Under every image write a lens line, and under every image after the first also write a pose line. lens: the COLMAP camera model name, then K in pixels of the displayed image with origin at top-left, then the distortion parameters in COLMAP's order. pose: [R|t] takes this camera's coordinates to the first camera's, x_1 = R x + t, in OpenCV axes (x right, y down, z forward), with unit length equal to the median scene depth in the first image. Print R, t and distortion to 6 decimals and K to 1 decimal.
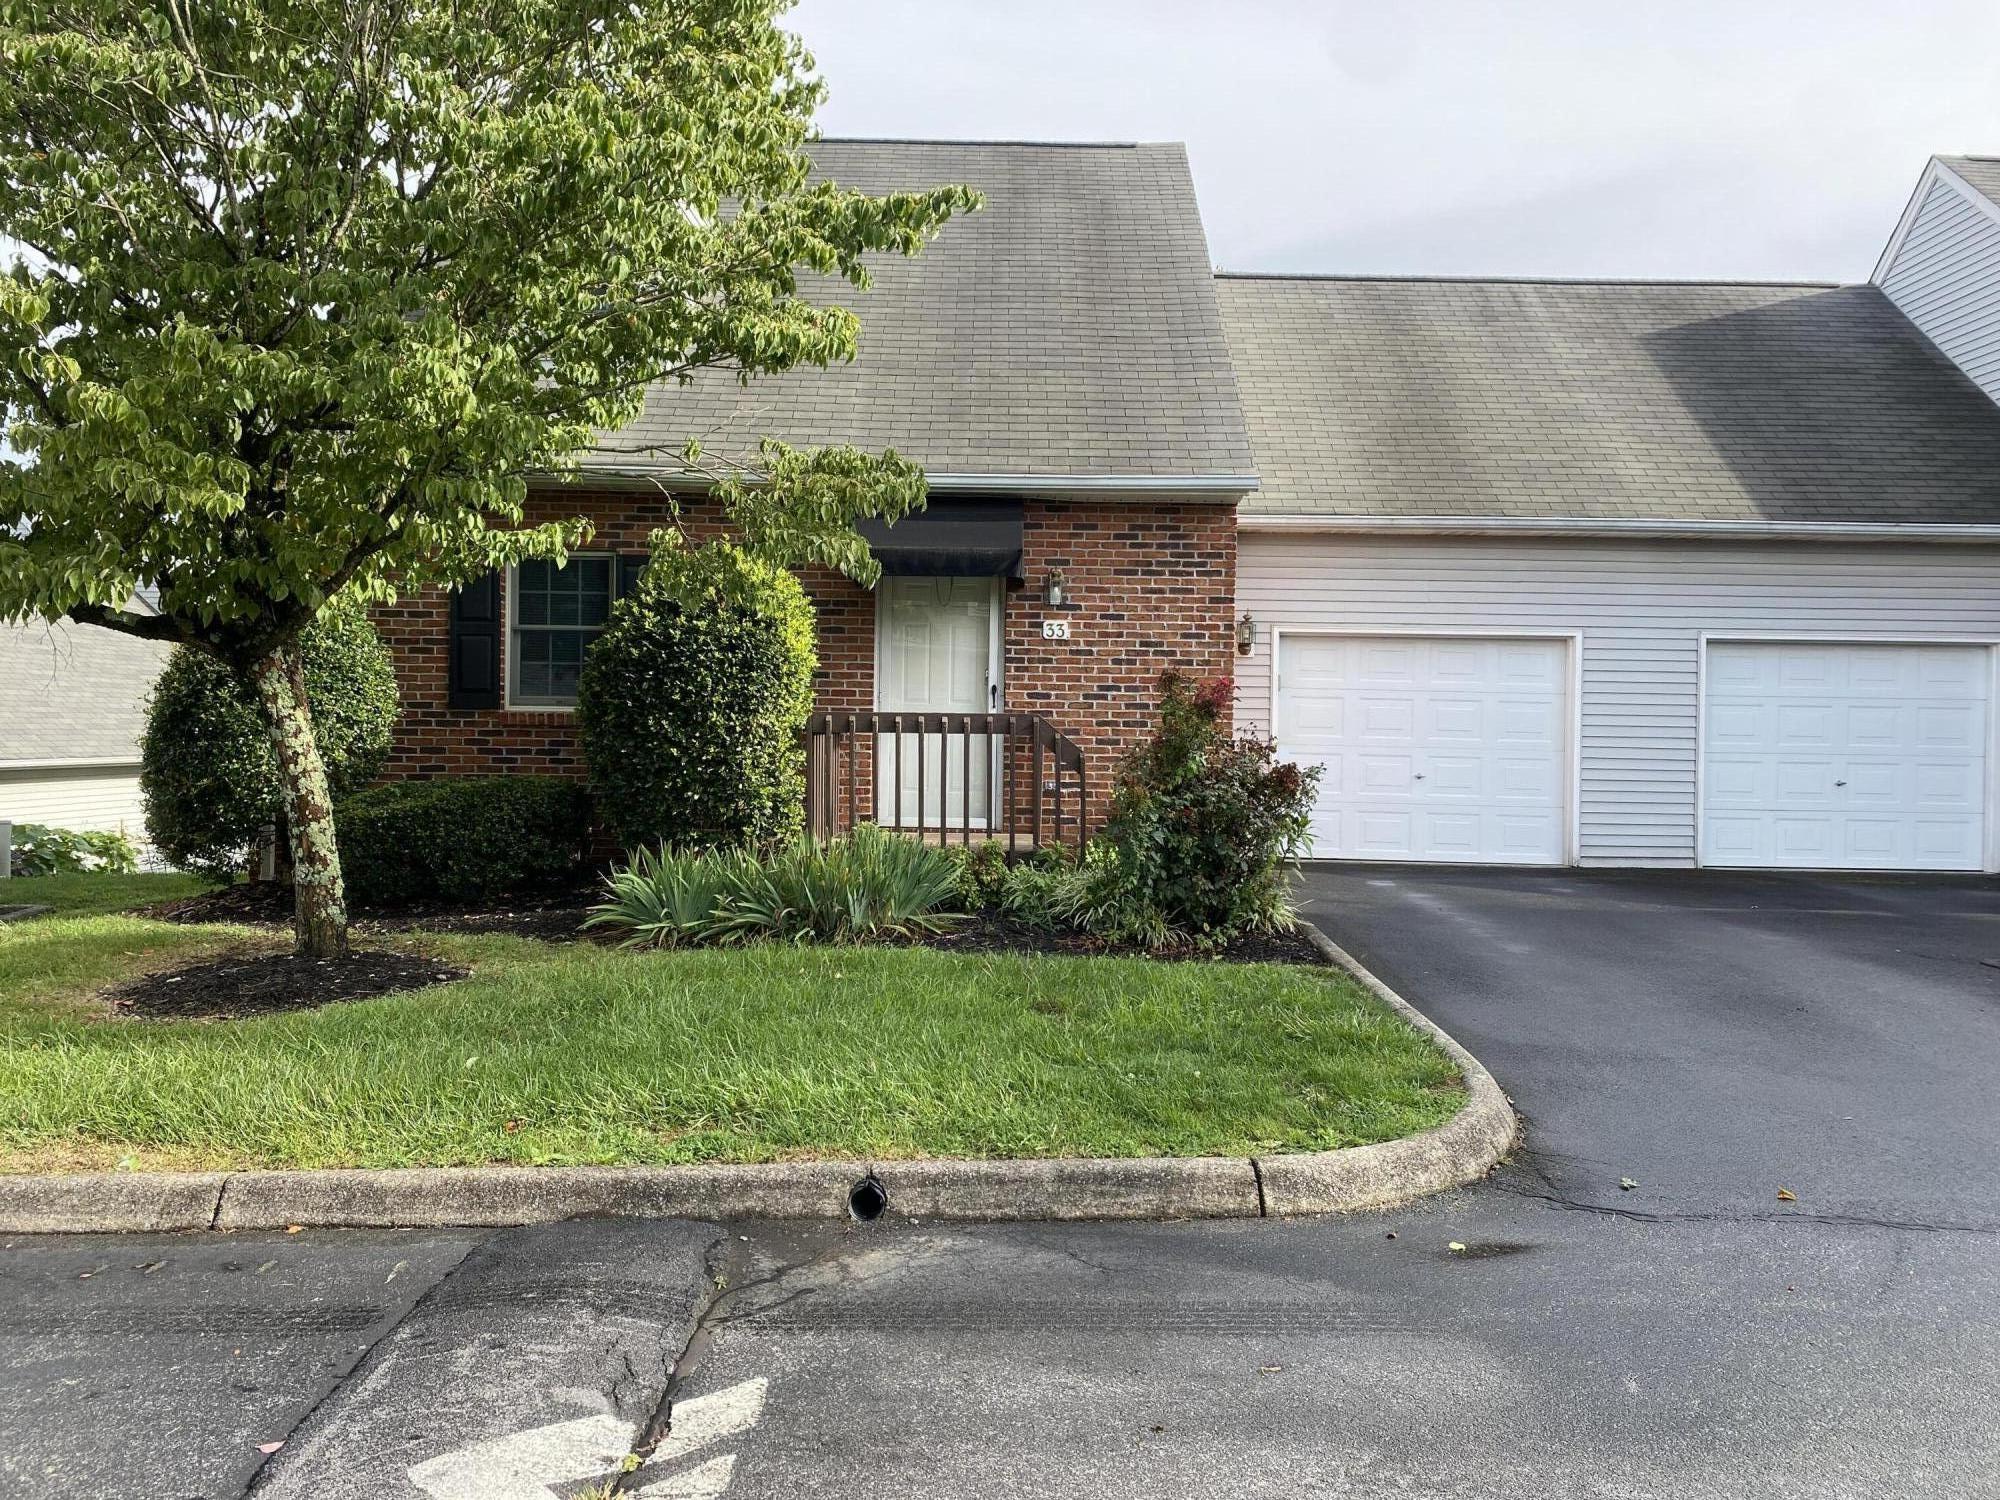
lens RADIAL K [[1506.3, 0, 999.9], [0, 1506.3, 921.8], [0, 0, 1]] dist [0.043173, -0.007430]
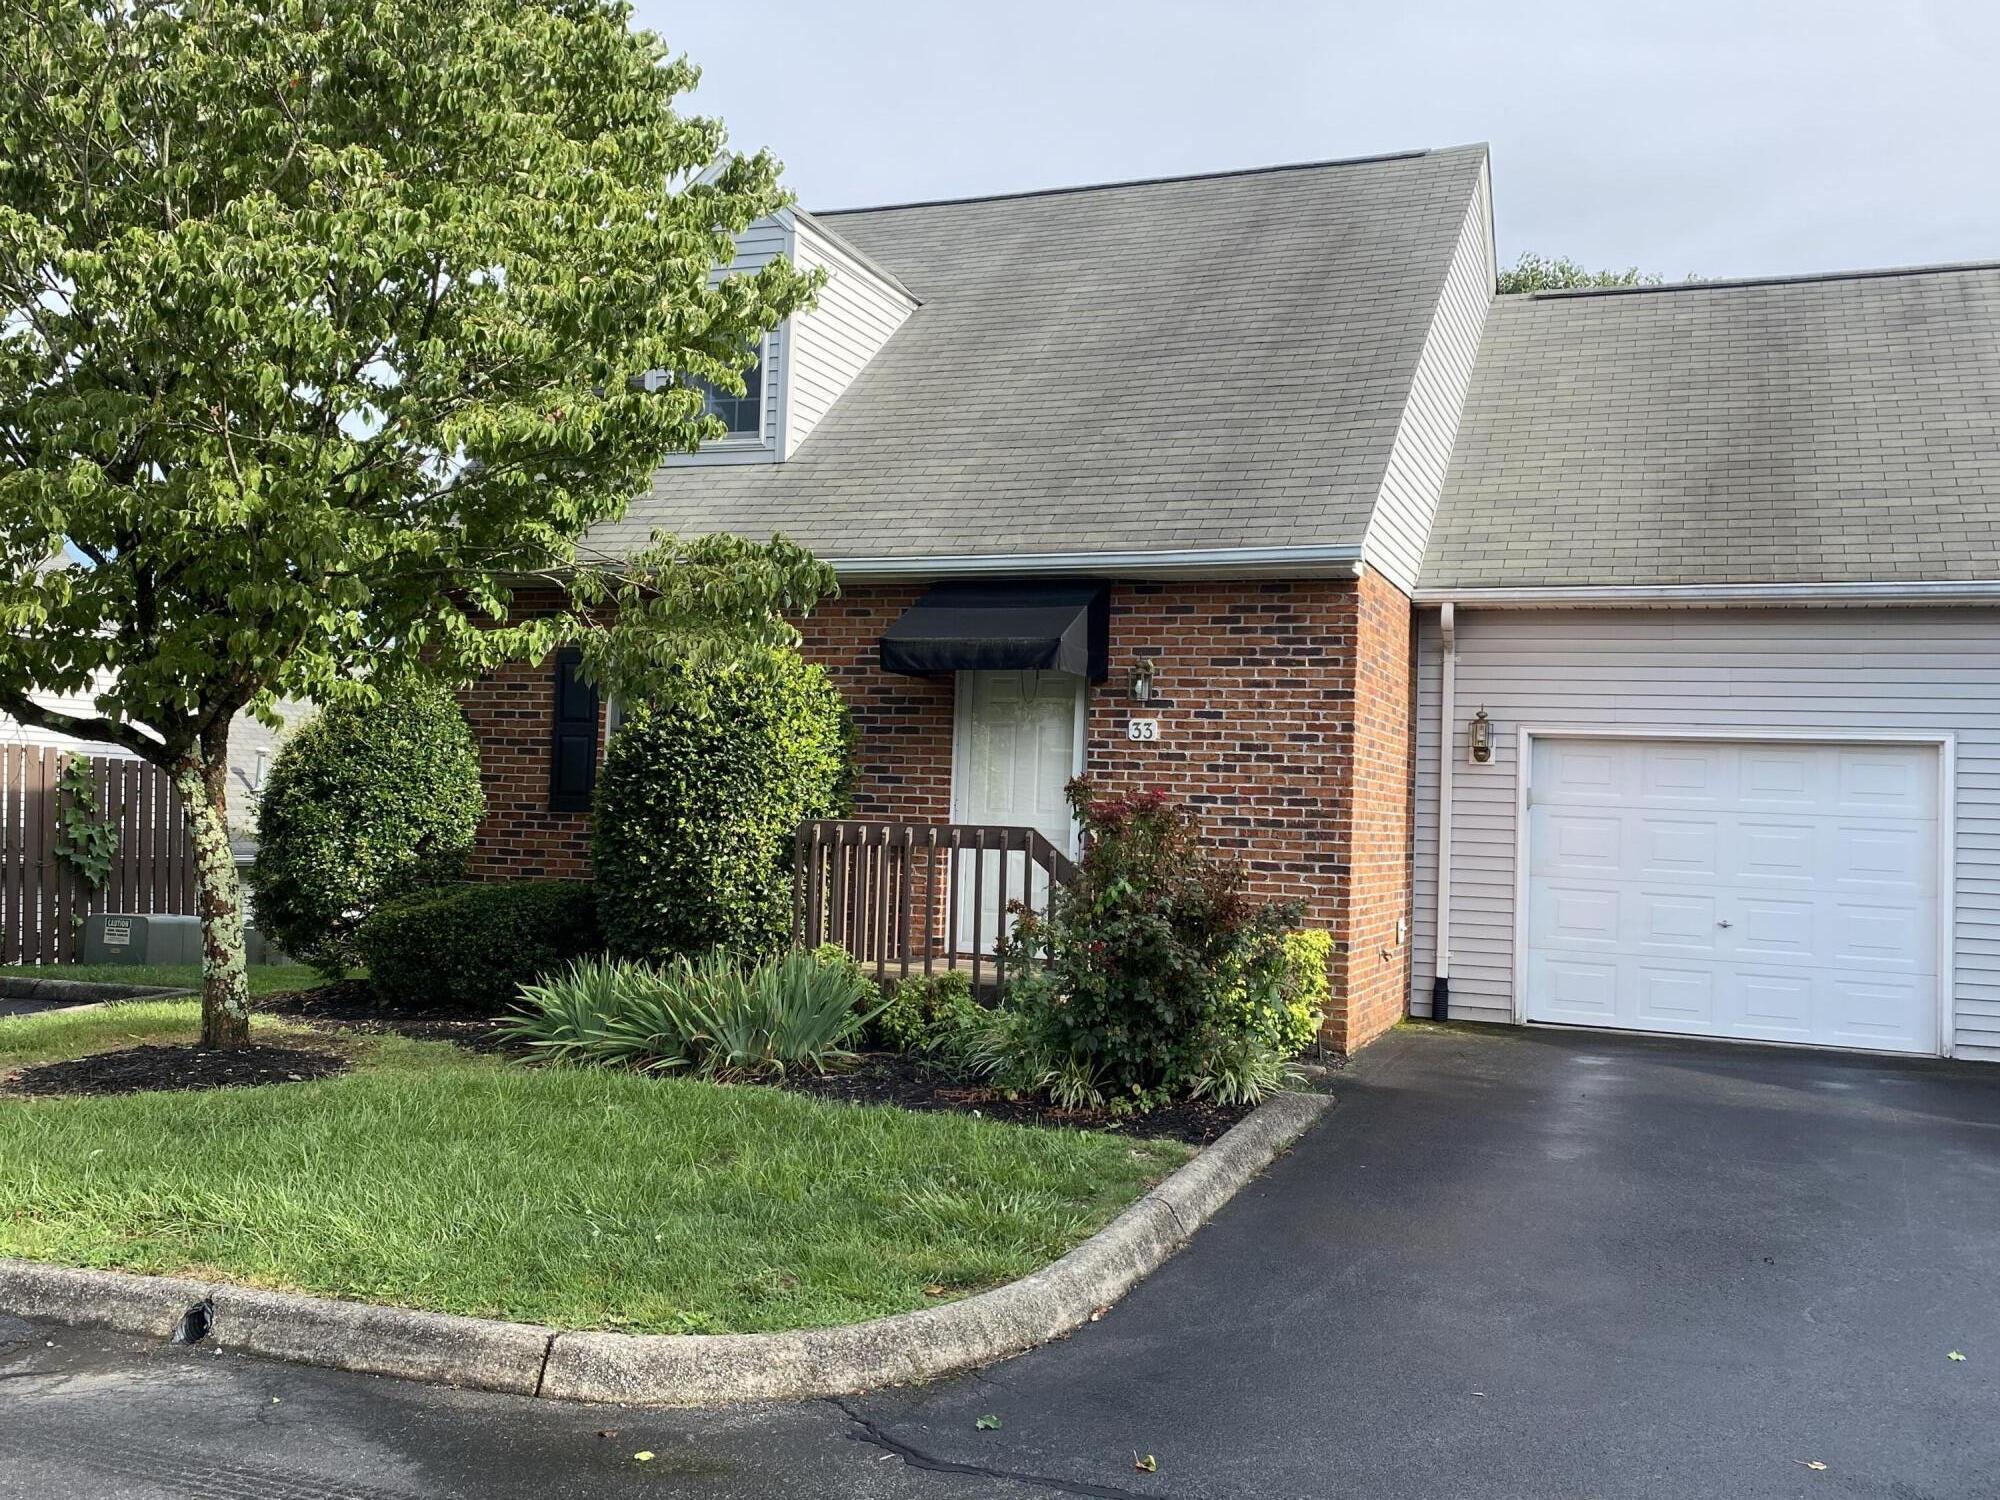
lens RADIAL K [[1792.8, 0, 1000.8], [0, 1792.8, 962.5], [0, 0, 1]] dist [0.003702, 0.031359]
pose [[0.929151, 0.049318, -0.366397, 0.339748], [-0.071301, 0.996361, -0.046701, -0.011430], [0.362760, 0.069517, 0.929286, 0.047970]]
